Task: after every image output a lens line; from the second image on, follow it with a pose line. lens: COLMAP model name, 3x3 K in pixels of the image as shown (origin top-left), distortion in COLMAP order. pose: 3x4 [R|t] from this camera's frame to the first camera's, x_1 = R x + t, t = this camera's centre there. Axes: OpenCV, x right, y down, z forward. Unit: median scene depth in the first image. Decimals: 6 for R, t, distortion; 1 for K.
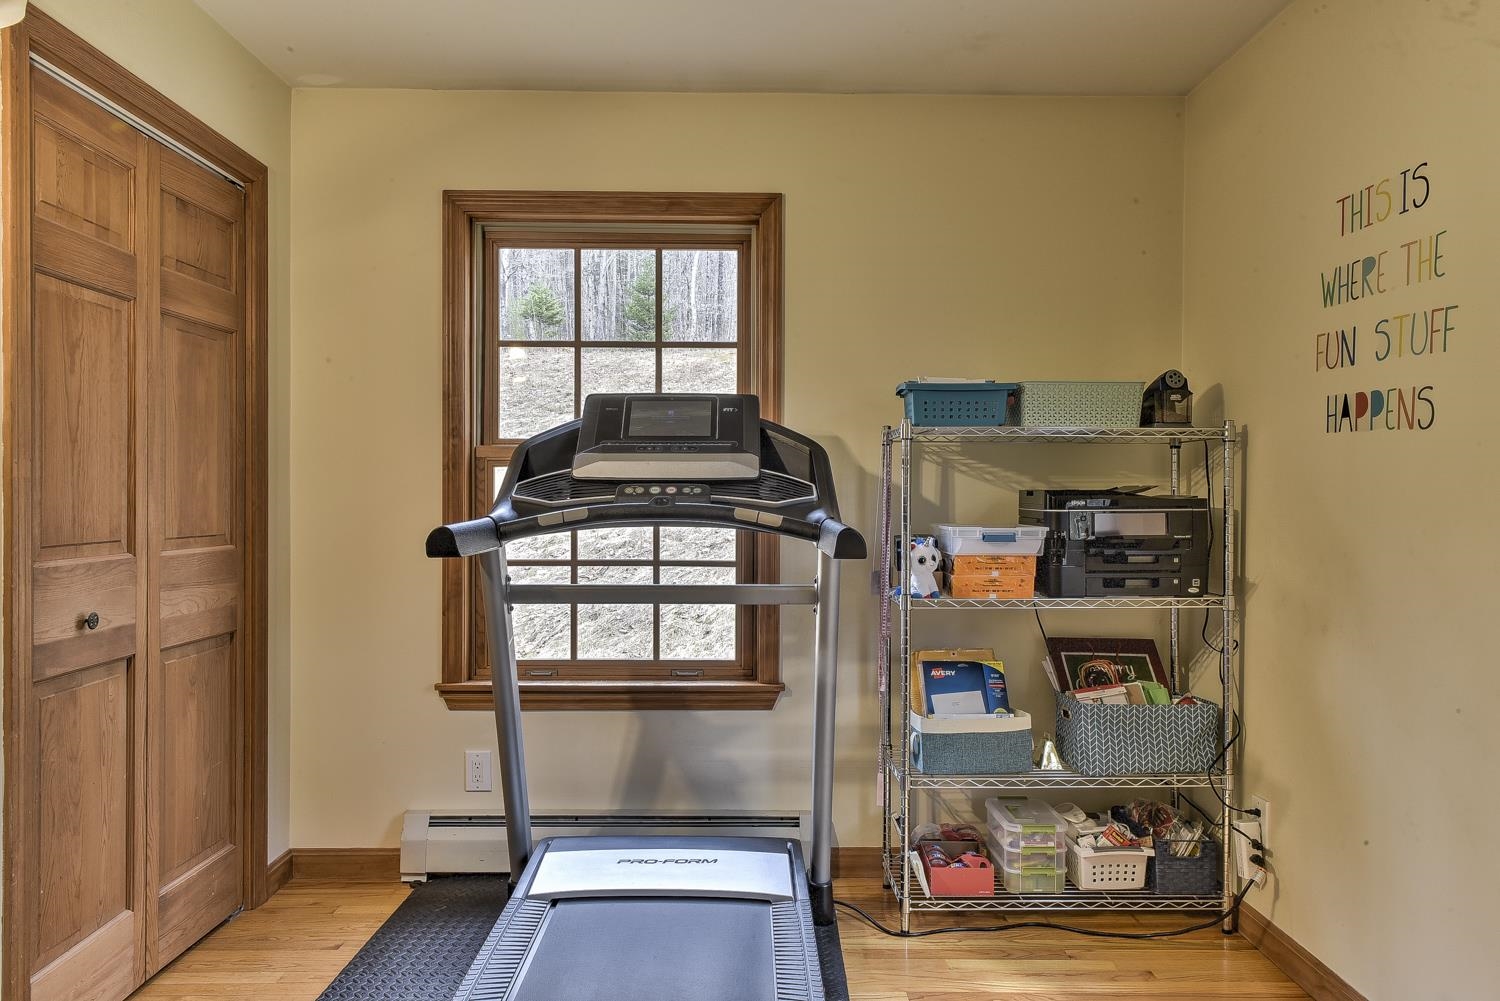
lens RADIAL K [[1042.0, 0, 750.0], [0, 1042.0, 500.5], [0, 0, 1]] dist [0.020577, 0.004986]
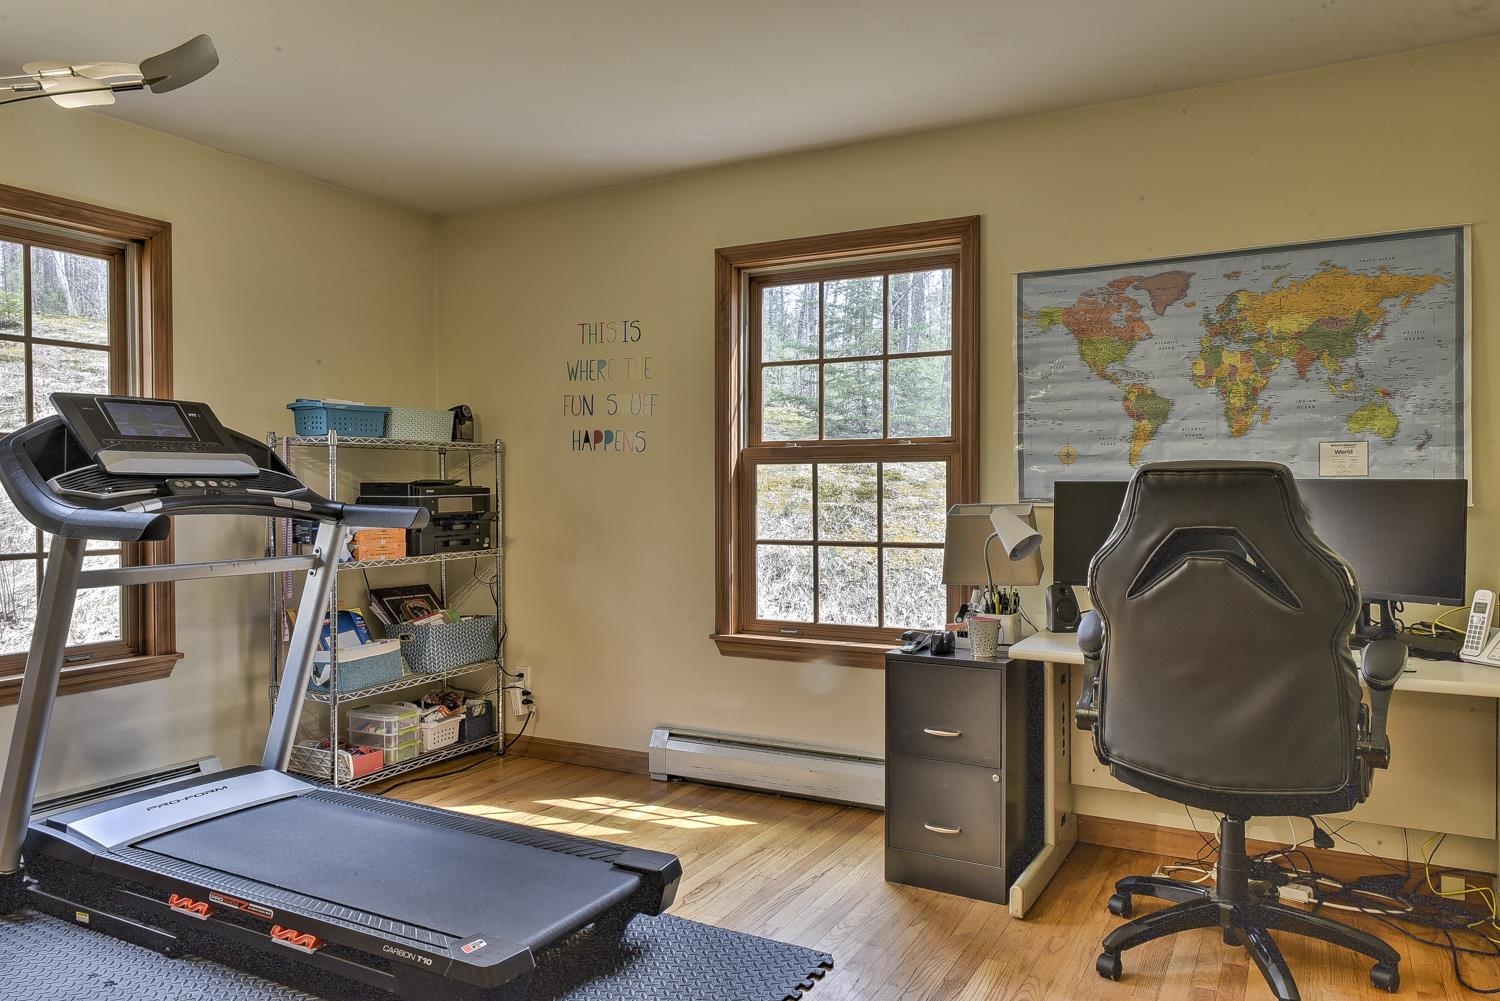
lens RADIAL K [[1042.0, 0, 750.0], [0, 1042.0, 500.5], [0, 0, 1]] dist [0.020577, 0.004986]
pose [[0.492076, -0.018367, 0.870358, -0.755605], [0.010809, 0.999829, 0.014988, -0.001676], [-0.870485, 0.002032, 0.492191, -0.130980]]
